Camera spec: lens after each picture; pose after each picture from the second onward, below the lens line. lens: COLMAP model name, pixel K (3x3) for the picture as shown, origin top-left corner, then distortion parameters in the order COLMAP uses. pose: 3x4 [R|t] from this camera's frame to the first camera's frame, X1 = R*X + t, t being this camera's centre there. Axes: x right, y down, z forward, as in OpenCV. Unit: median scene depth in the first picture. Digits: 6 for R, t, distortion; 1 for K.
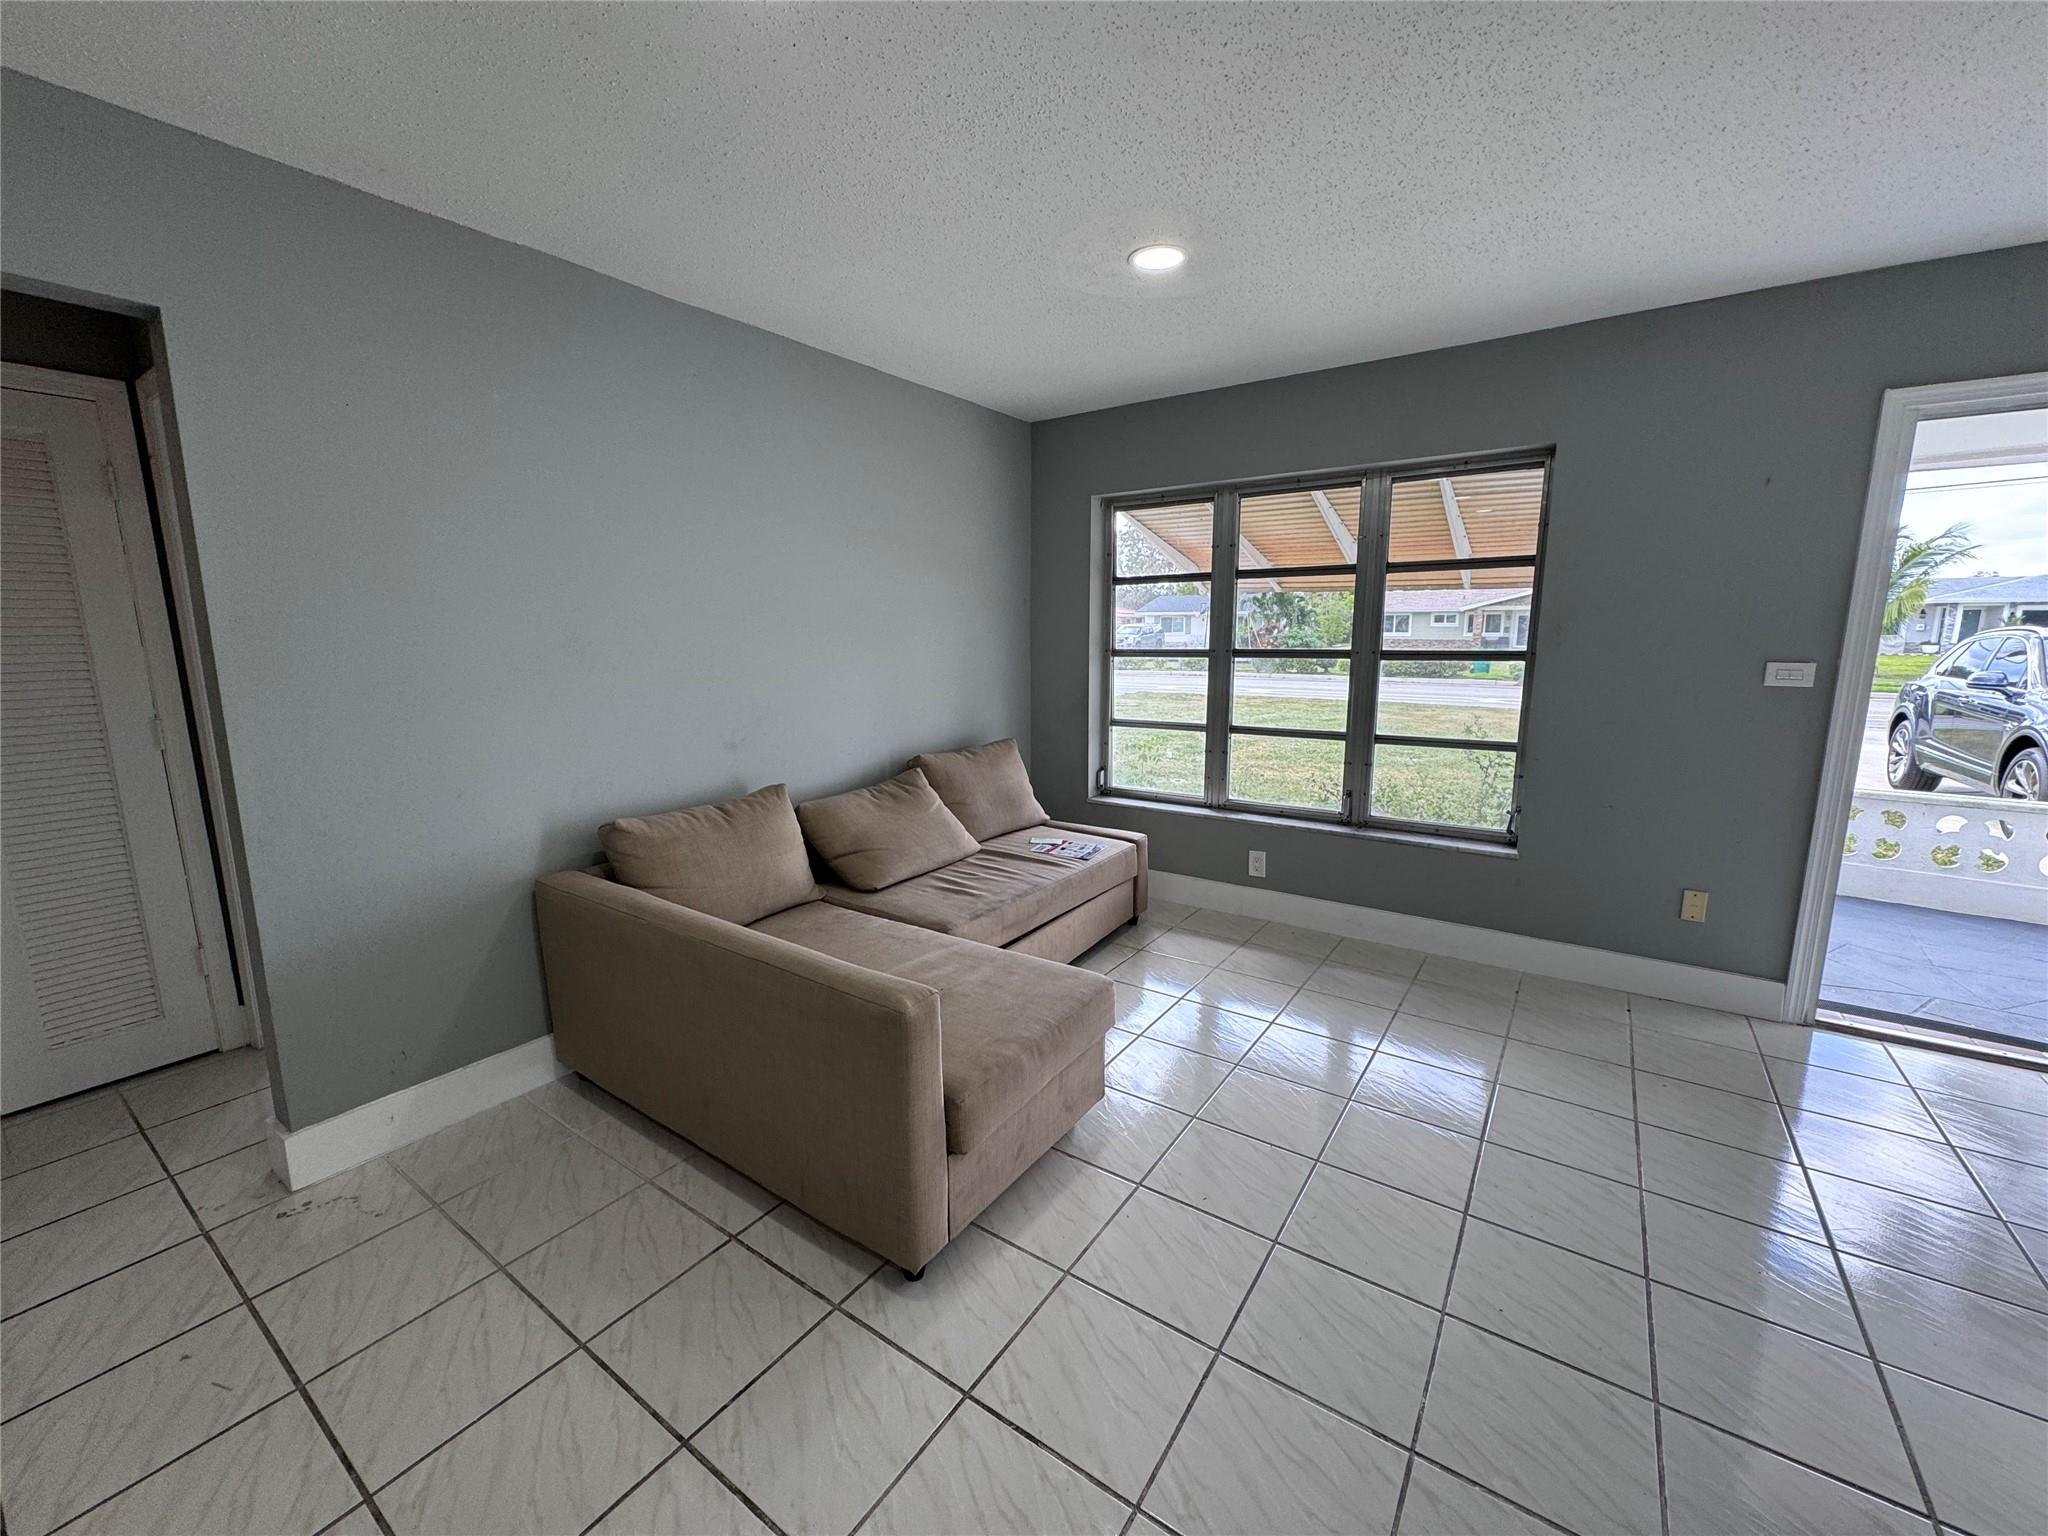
lens RADIAL K [[813.6, 0, 1024.0], [0, 813.6, 768.0], [0, 0, 1]] dist [0.000219, -0.000009]
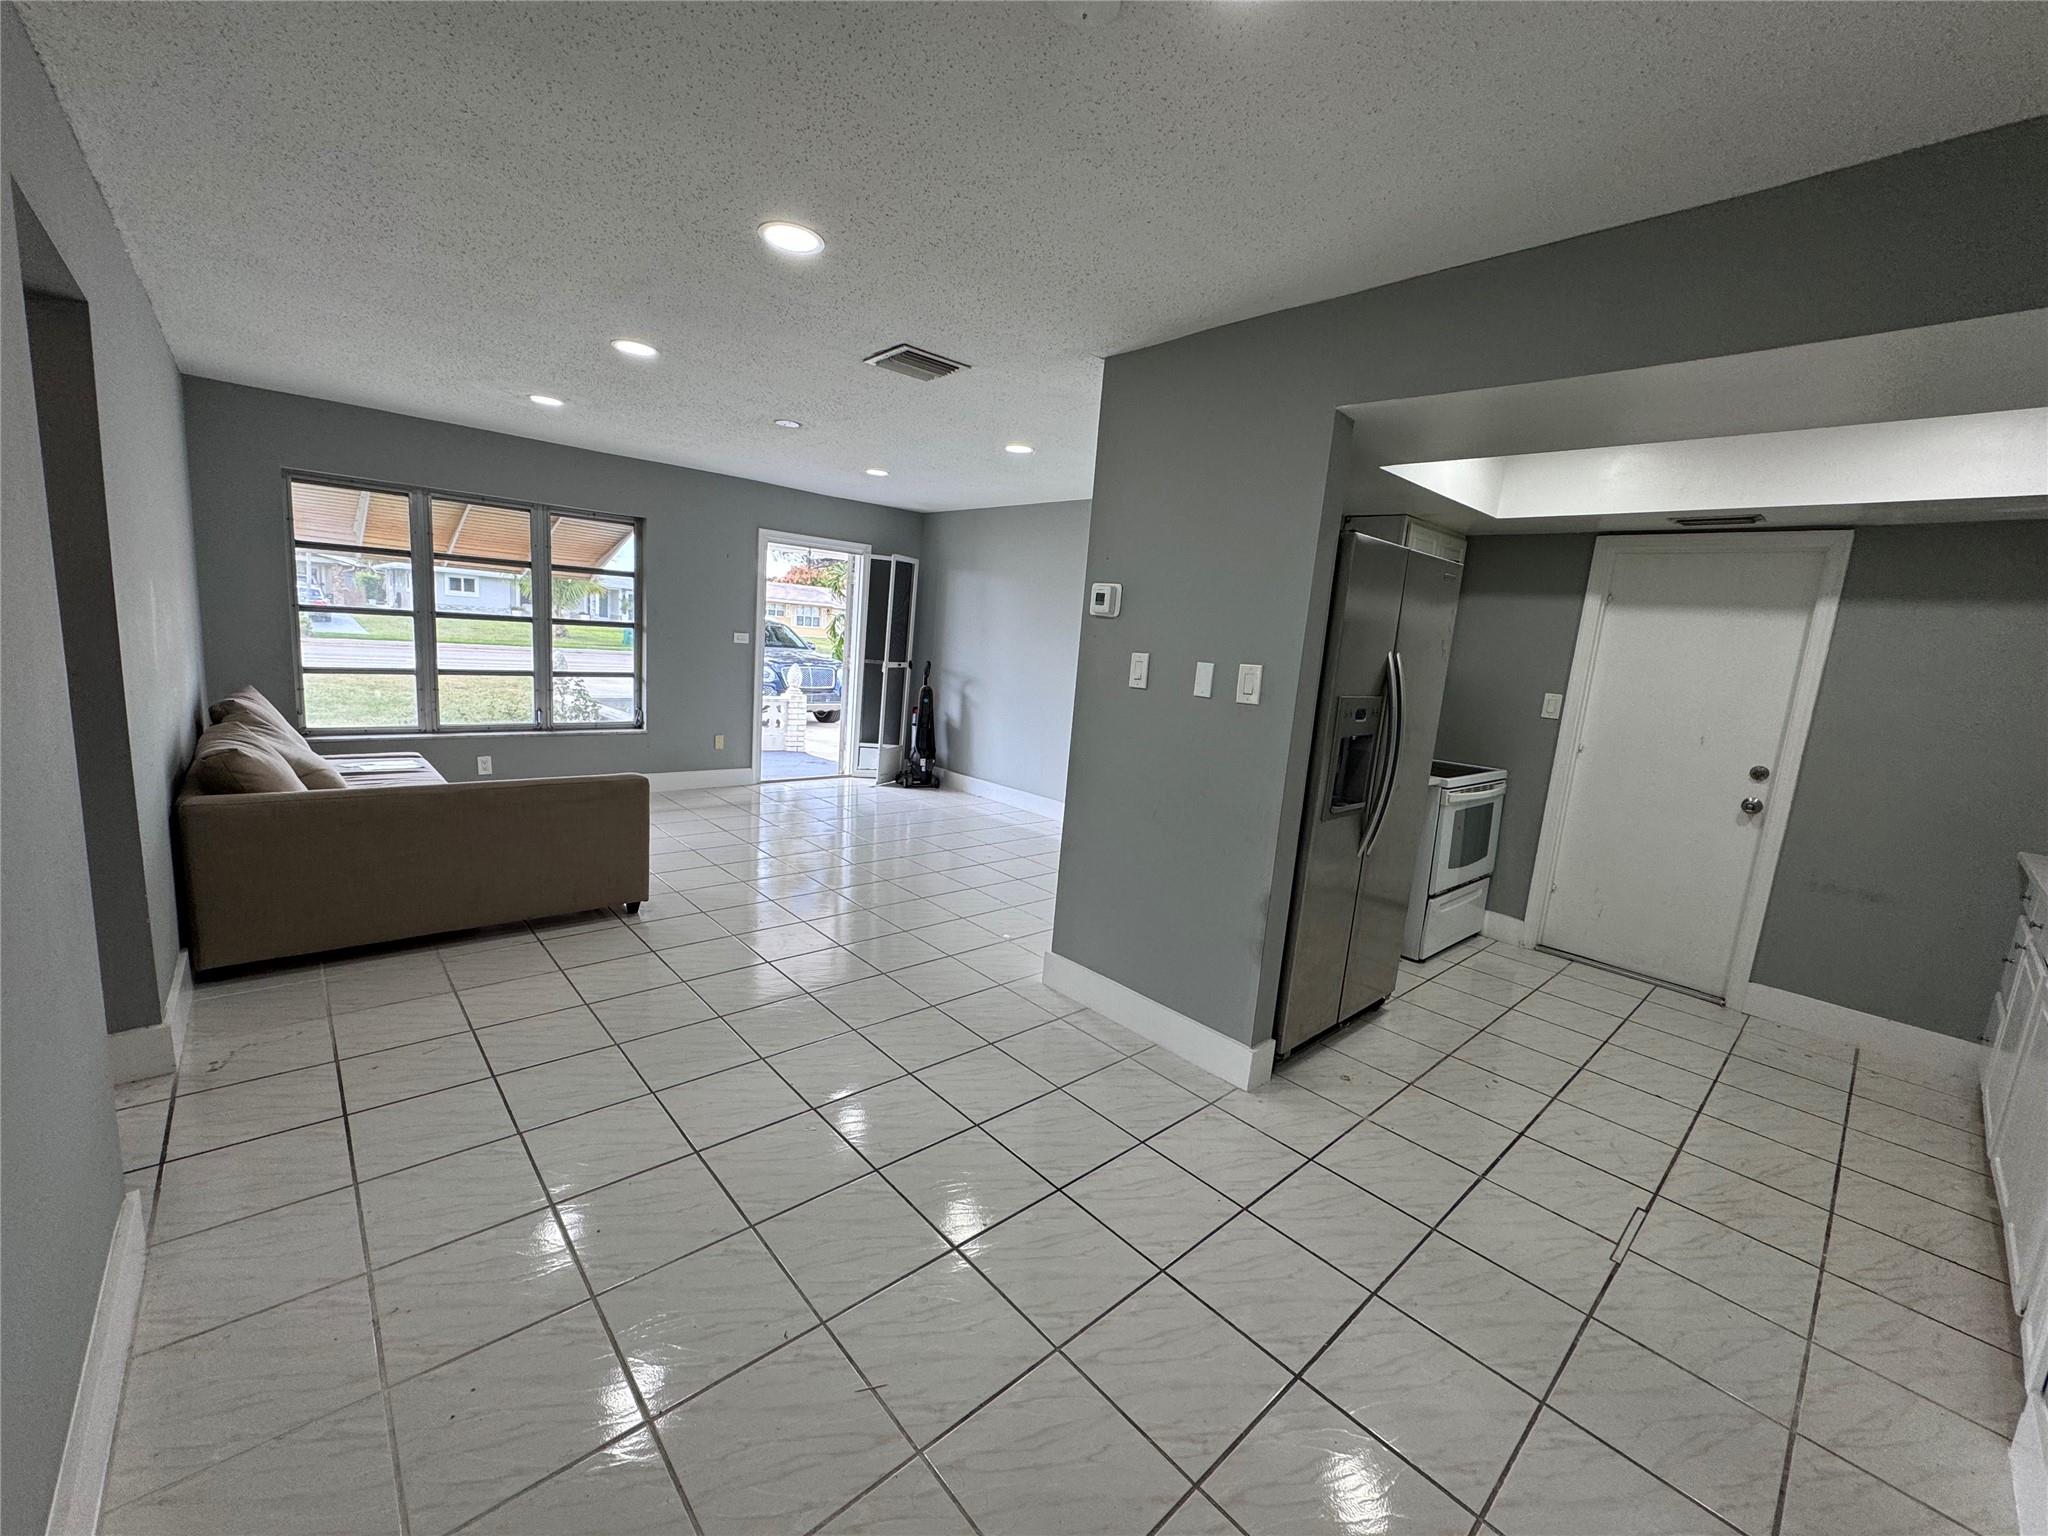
lens RADIAL K [[813.6, 0, 1024.0], [0, 813.6, 768.0], [0, 0, 1]] dist [0.000219, -0.000009]
pose [[0.221672, -0.138702, 0.965206, -0.903448], [0.089177, 0.988568, 0.121578, 0.033984], [-0.971035, 0.059124, 0.231507, -0.249147]]
